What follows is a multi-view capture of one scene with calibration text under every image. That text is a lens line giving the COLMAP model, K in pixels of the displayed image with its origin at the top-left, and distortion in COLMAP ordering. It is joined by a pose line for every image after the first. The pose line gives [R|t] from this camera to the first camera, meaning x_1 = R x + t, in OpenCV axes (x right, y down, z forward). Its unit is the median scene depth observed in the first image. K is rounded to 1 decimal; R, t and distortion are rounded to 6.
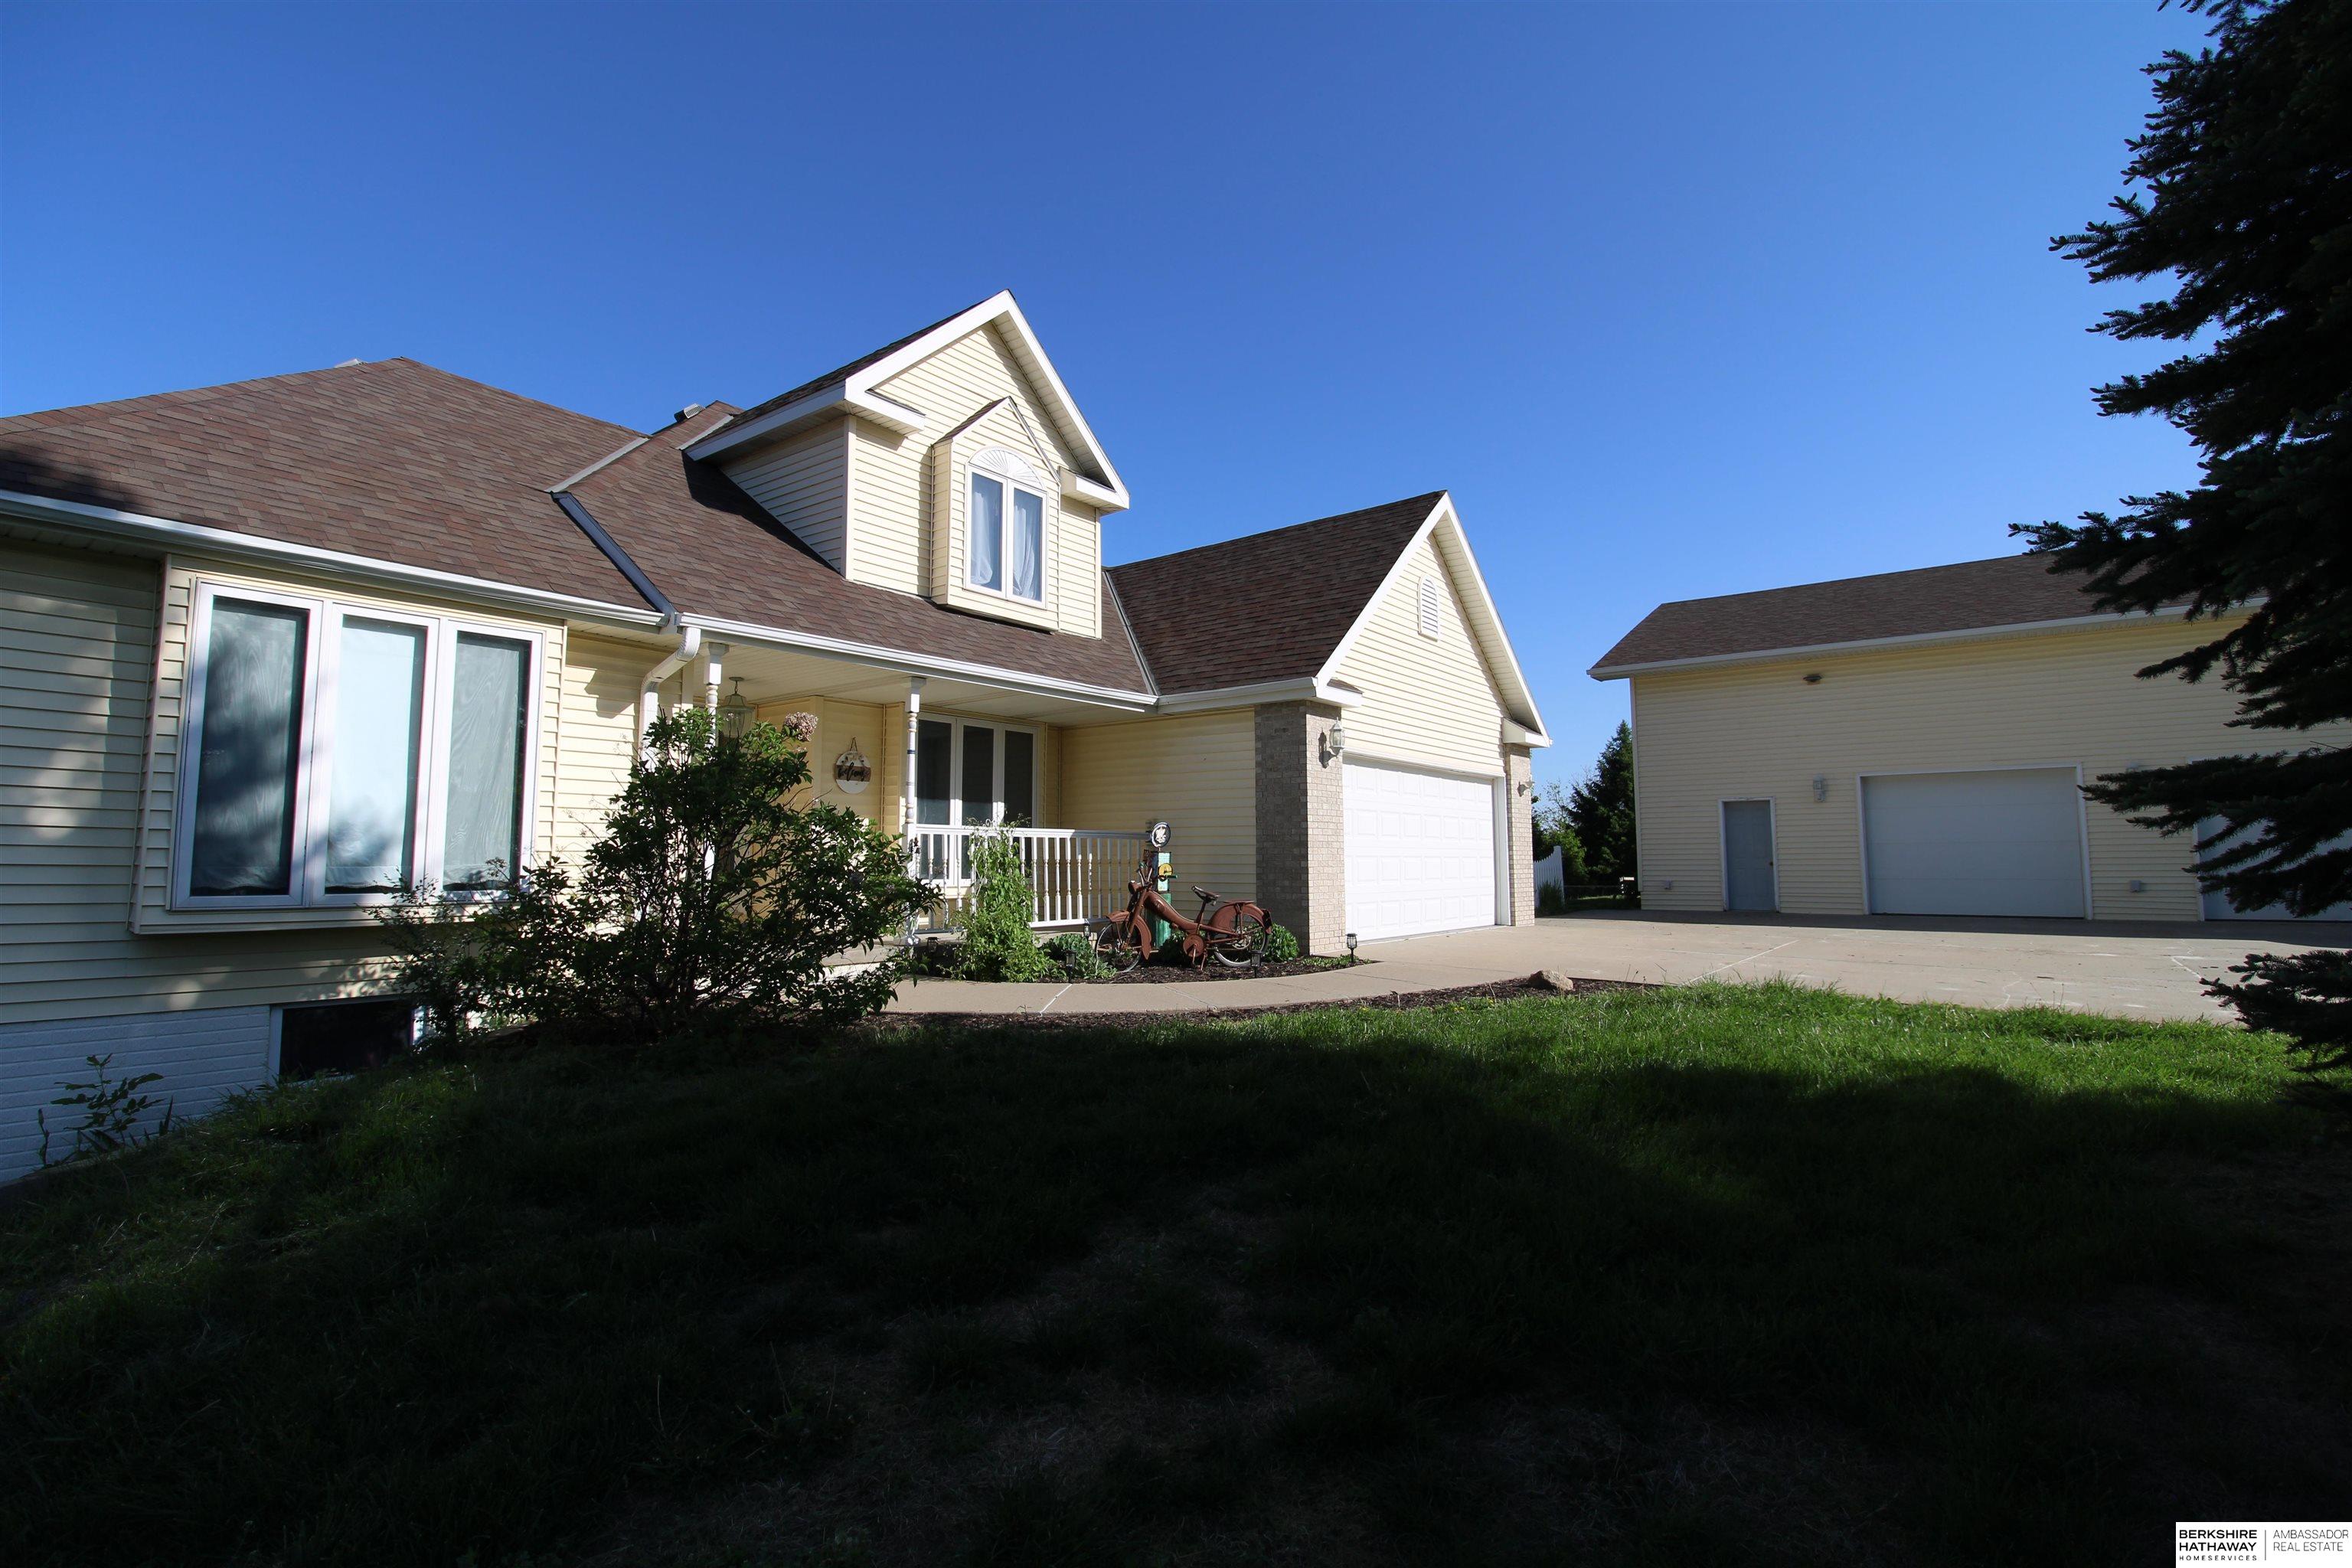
lens RADIAL K [[1085.0, 0, 1184.4], [0, 1085.0, 763.7], [0, 0, 1]] dist [-0.006404, -0.006822]
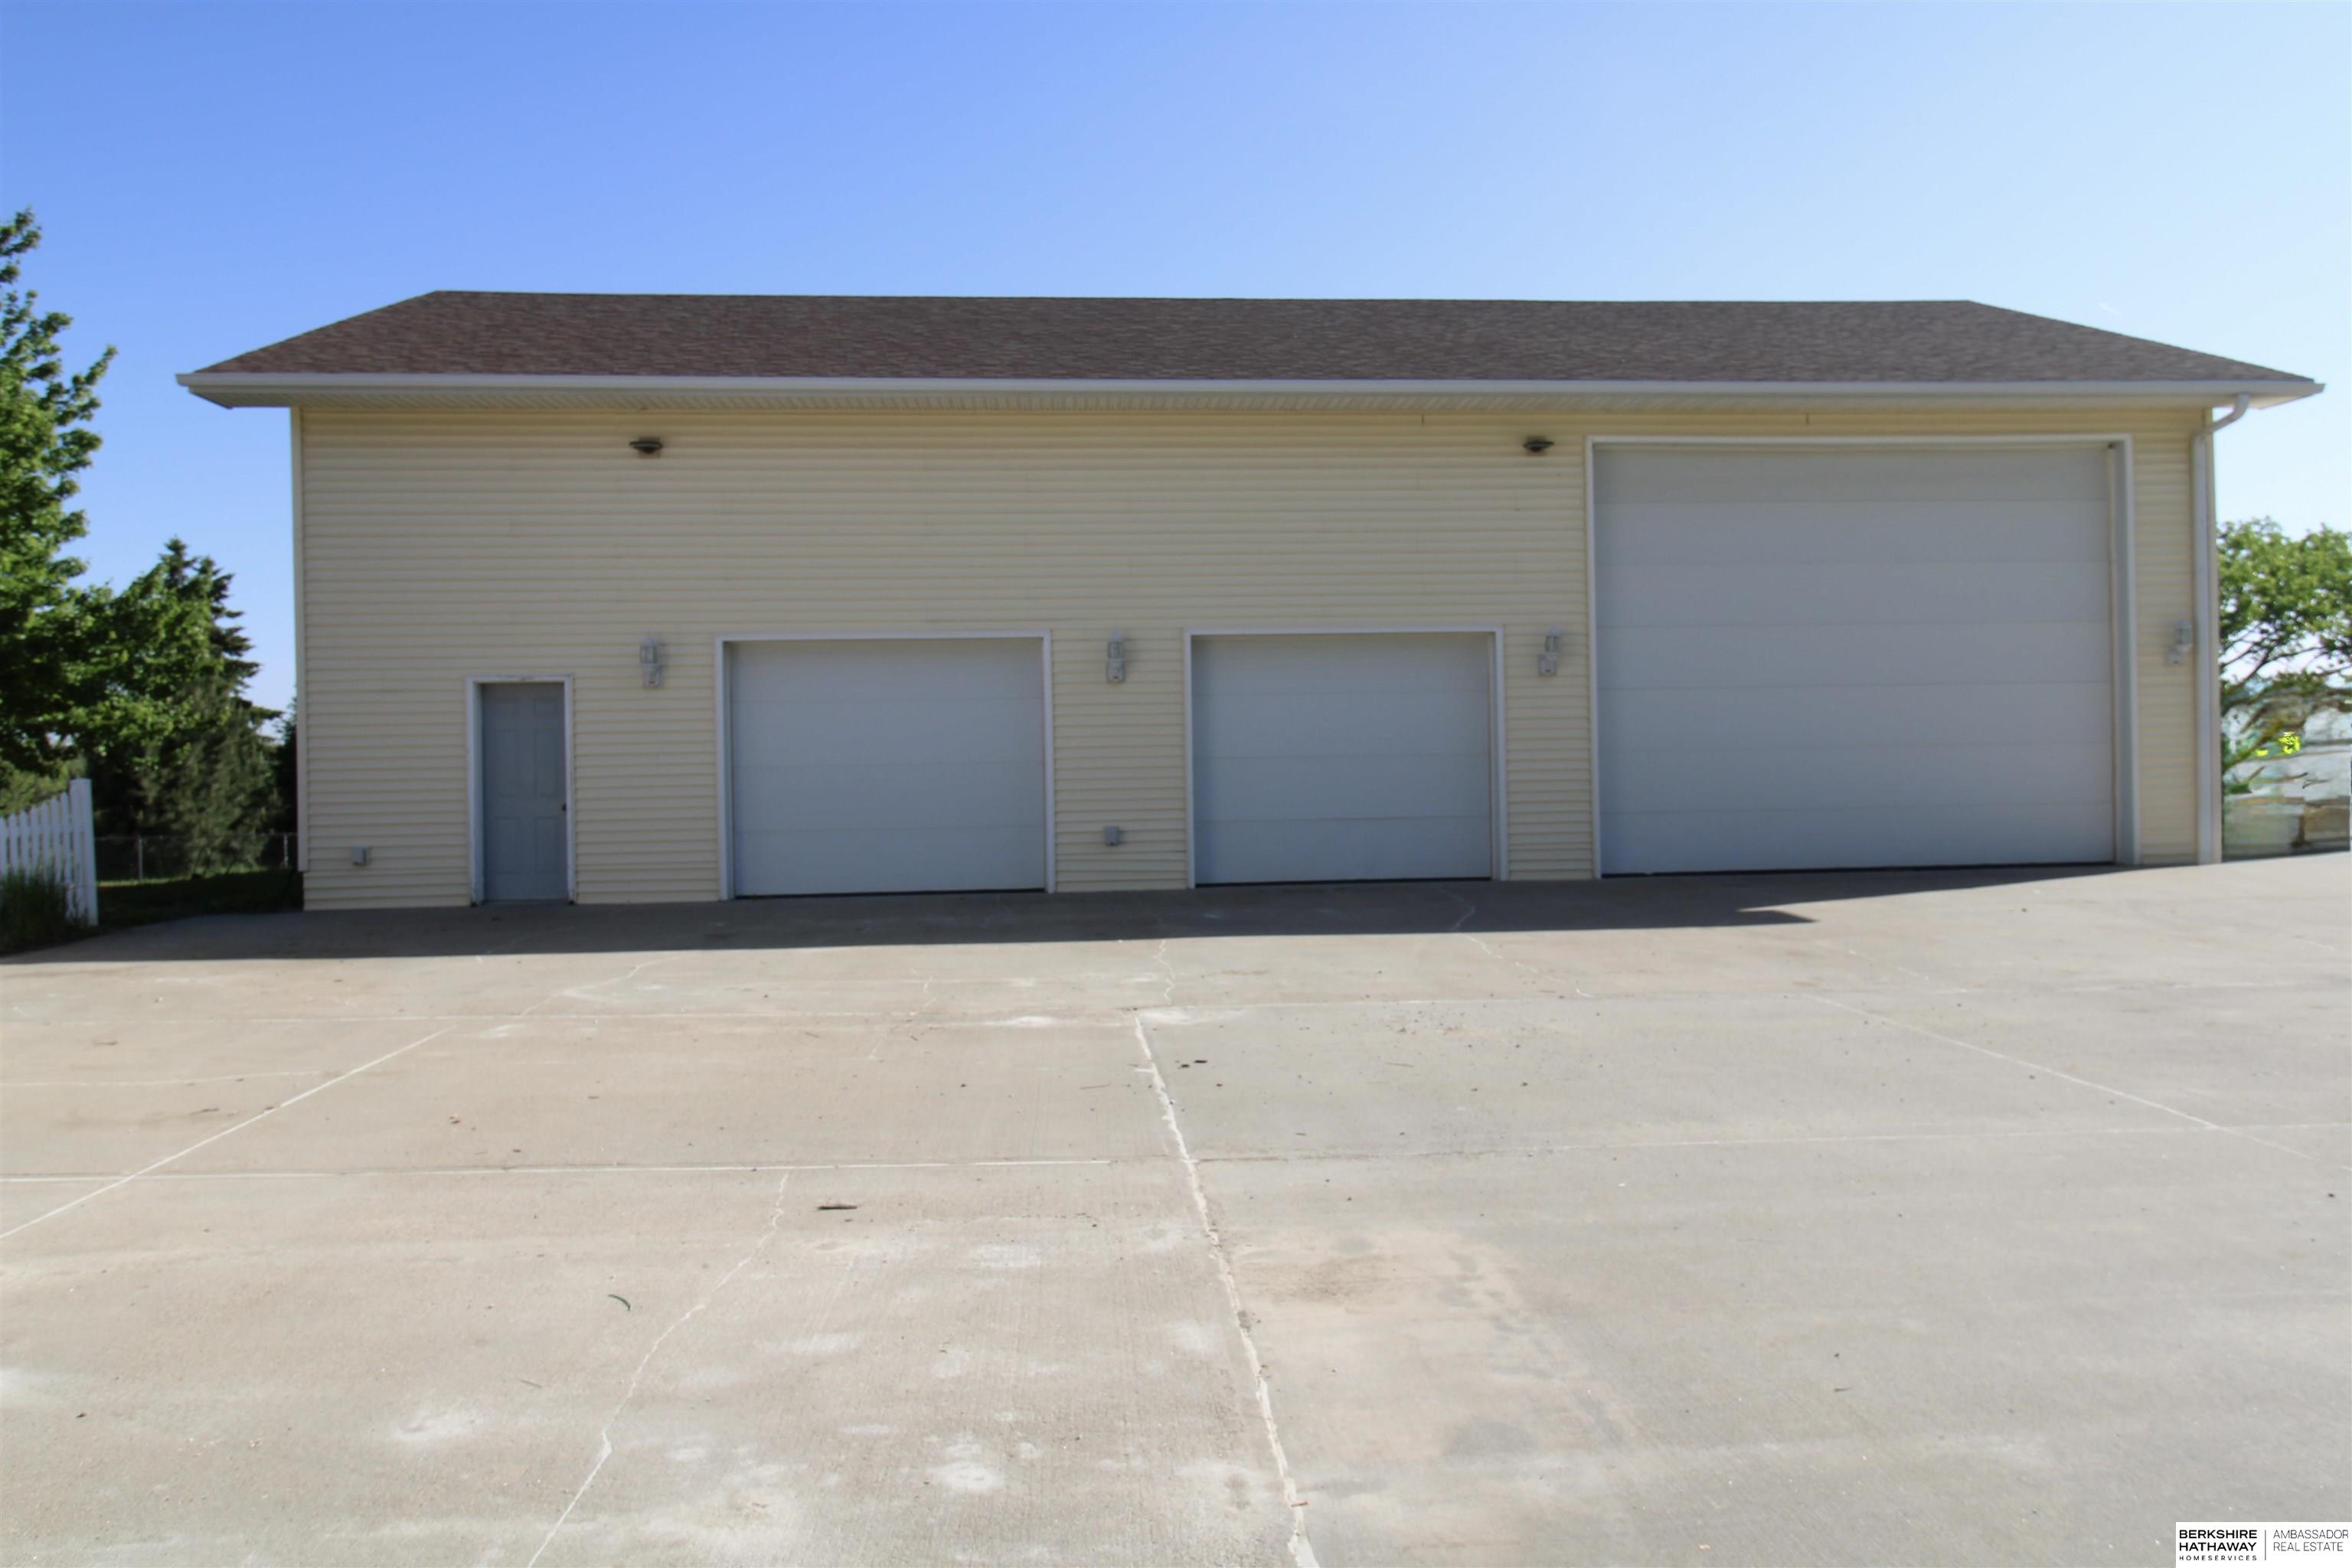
lens RADIAL K [[1599.4, 0, 1181.1], [0, 1599.4, 775.6], [0, 0, 1]] dist [0.007770, 0.001125]
pose [[0.728478, -0.018344, 0.684823, 0.408760], [-0.048276, 0.995782, 0.078027, 0.008747], [-0.683366, -0.089901, 0.724520, 0.444328]]
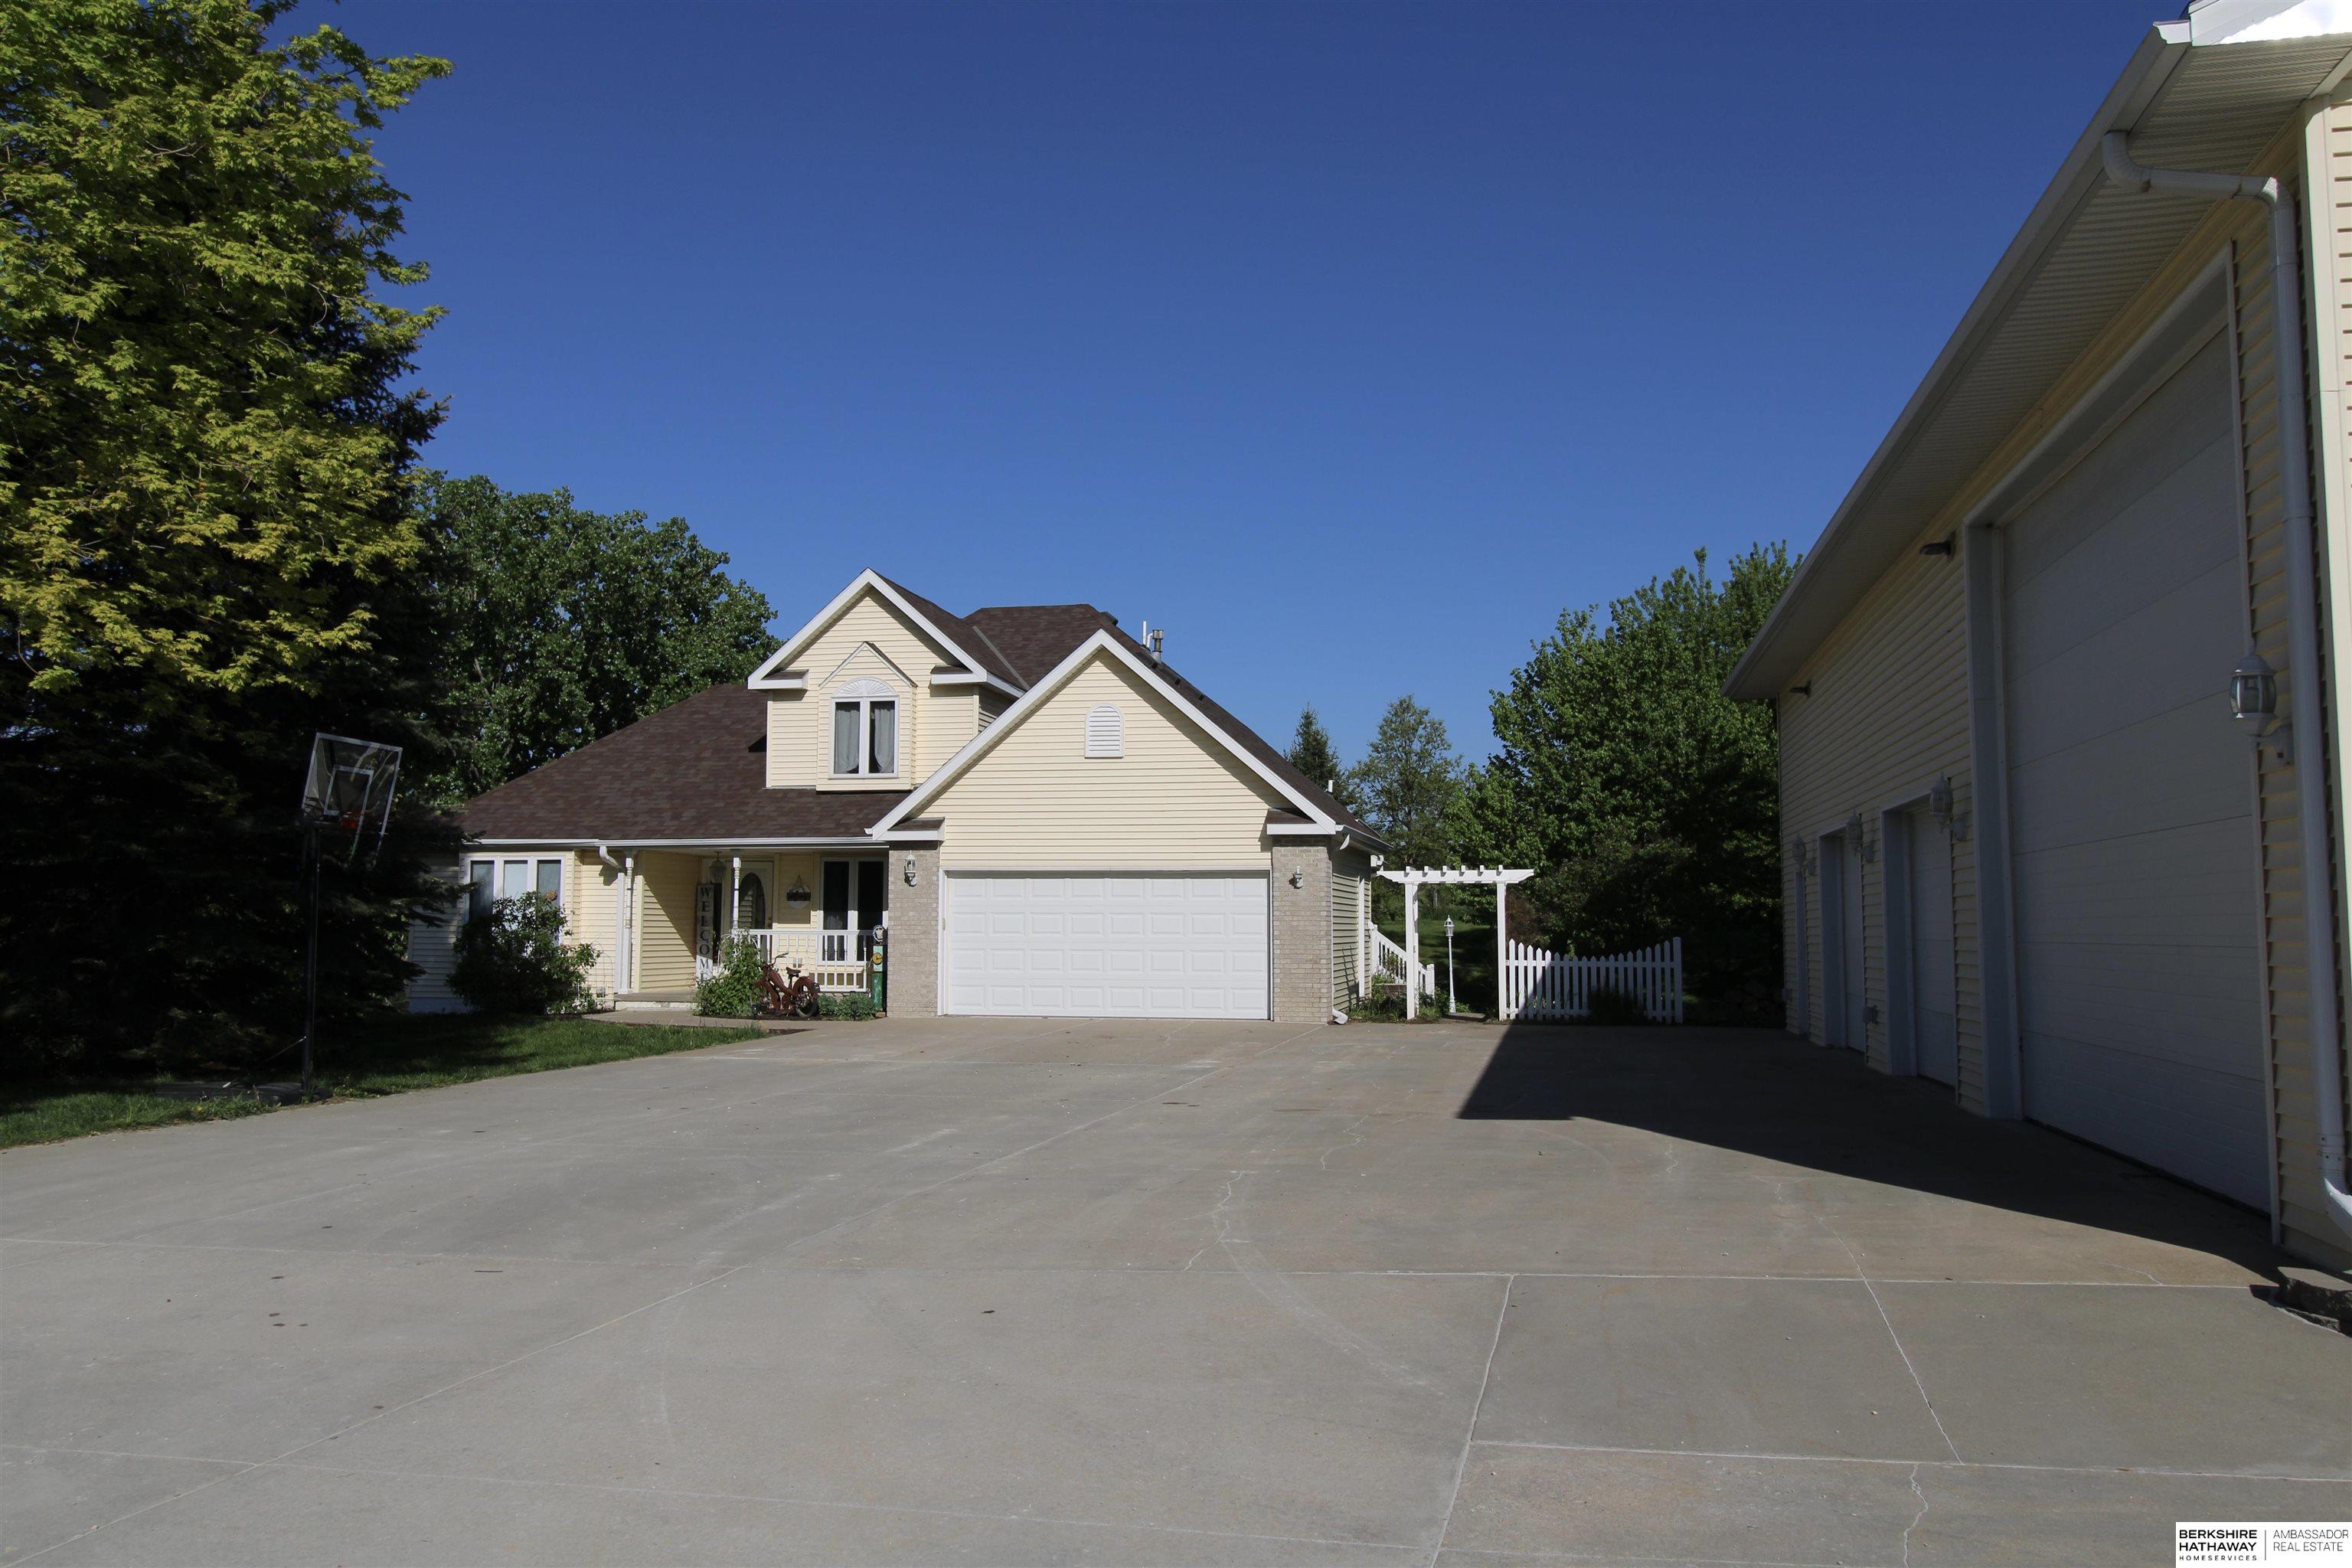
lens RADIAL K [[1923.6, 0, 1169.7], [0, 1923.6, 785.8], [0, 0, 1]] dist [0.019184, 0.005628]
pose [[0.433108, -0.067821, -0.898787, 2.489835], [0.074948, 0.996422, -0.039073, -0.003746], [0.898221, -0.050439, 0.436641, 0.211704]]
